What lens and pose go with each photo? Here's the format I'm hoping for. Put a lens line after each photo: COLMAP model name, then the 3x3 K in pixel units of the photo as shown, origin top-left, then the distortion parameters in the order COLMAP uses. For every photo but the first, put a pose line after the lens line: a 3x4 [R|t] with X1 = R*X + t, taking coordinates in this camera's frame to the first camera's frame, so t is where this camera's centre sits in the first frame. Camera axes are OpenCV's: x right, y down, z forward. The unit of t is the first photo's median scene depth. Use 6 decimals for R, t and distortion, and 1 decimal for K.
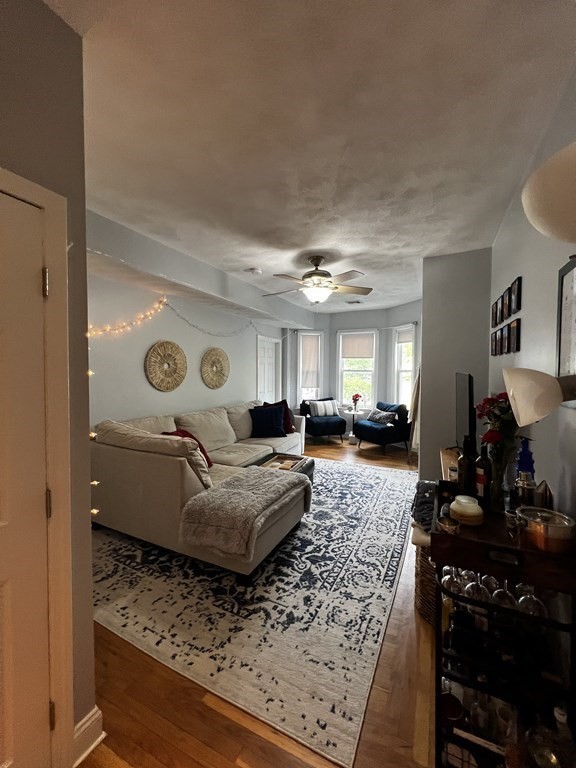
lens RADIAL K [[307.0, 0, 290.0], [0, 307.0, 379.7], [0, 0, 1]] dist [-0.001612, 0.000324]
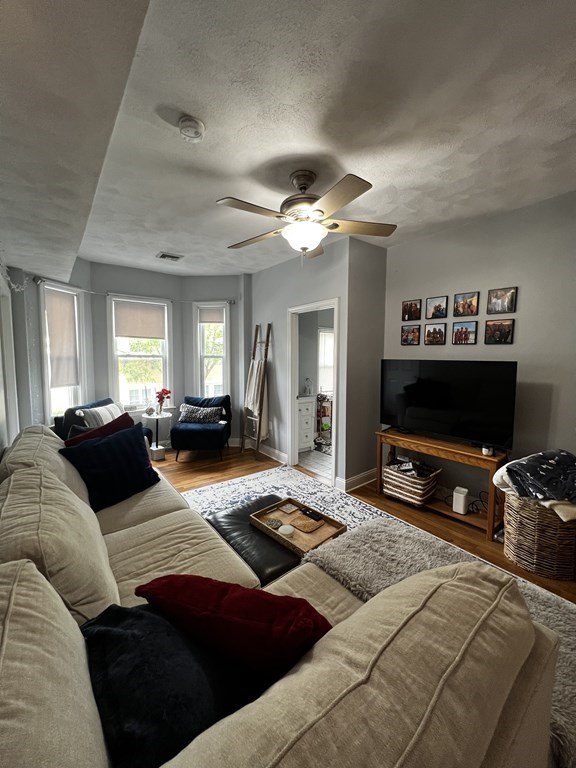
lens RADIAL K [[307.0, 0, 289.4], [0, 307.0, 380.8], [0, 0, 1]] dist [-0.001612, 0.000324]
pose [[0.442433, -0.073529, 0.893782, -0.364425], [0.023340, 0.997240, 0.070487, -0.020403], [-0.896498, -0.010325, 0.442927, 0.535582]]
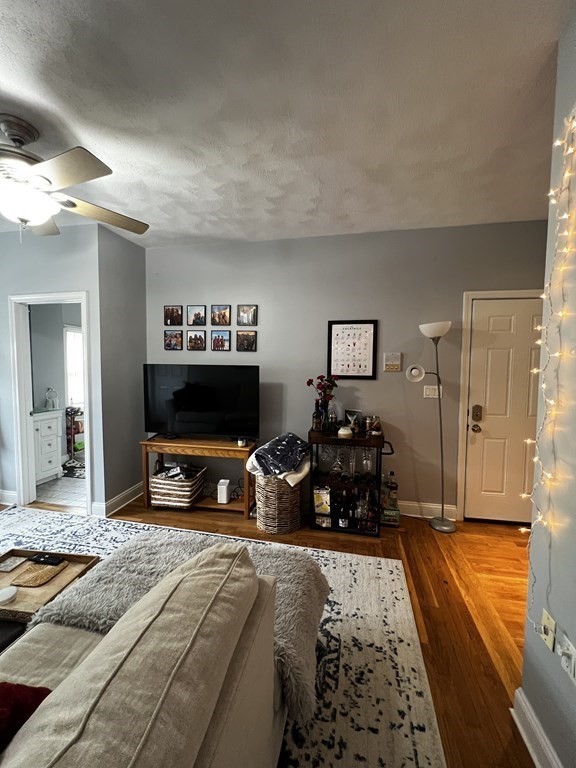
lens RADIAL K [[307.0, 0, 289.9], [0, 307.0, 380.7], [0, 0, 1]] dist [-0.001612, 0.000324]
pose [[-0.246220, -0.058815, 0.967428, -0.360396], [0.016655, 0.997753, 0.064897, -0.016717], [-0.969071, 0.032091, -0.244687, 0.515440]]
